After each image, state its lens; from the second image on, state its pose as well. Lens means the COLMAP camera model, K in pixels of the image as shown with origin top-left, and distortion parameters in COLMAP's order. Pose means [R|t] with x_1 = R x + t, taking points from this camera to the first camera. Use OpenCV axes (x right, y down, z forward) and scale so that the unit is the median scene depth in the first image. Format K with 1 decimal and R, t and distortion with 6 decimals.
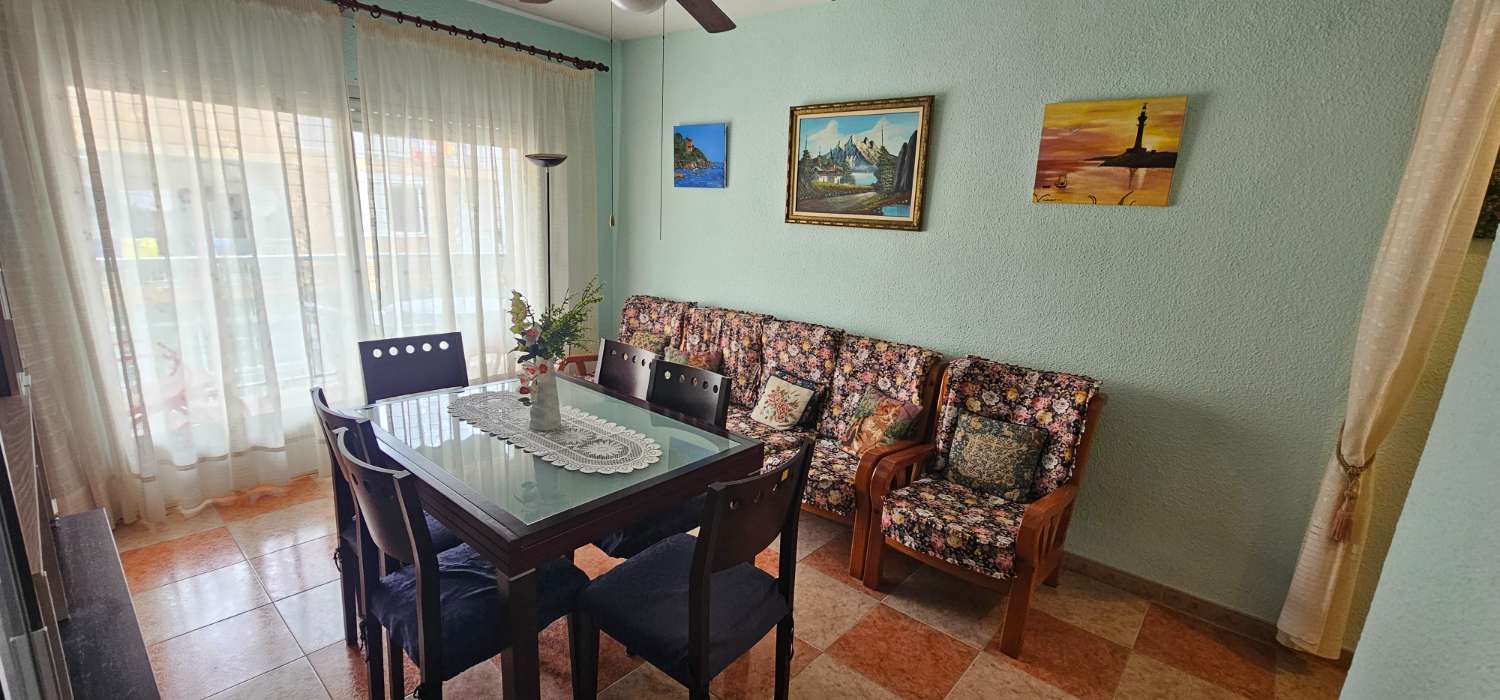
lens RADIAL K [[614.8, 0, 753.1], [0, 614.8, 347.3], [0, 0, 1]] dist [-0.000098, -0.000545]
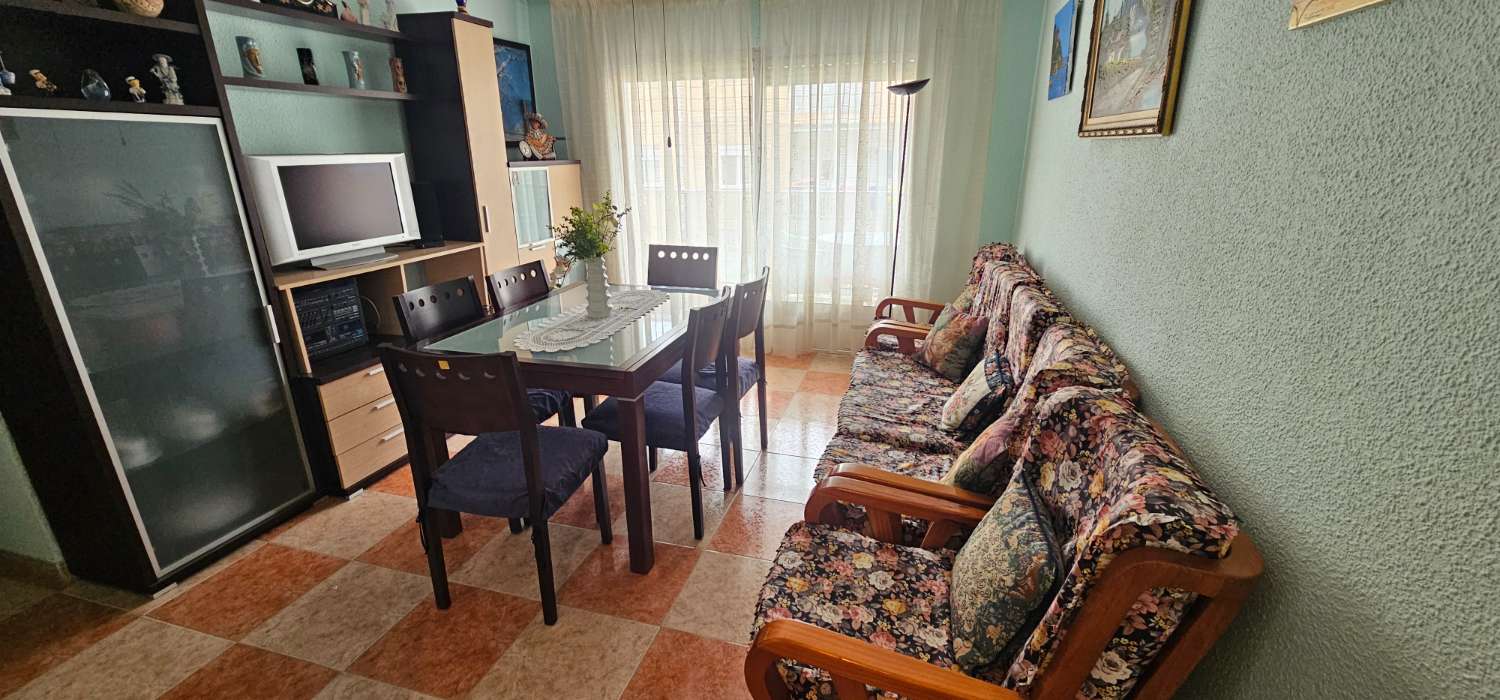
lens RADIAL K [[614.8, 0, 750.0], [0, 614.8, 346.9], [0, 0, 1]] dist [-0.000098, -0.000545]
pose [[0.420981, 0.230310, -0.877344, 0.681523], [-0.167252, 0.970354, 0.174472, -0.058784], [0.891517, 0.073288, 0.447020, 0.546760]]
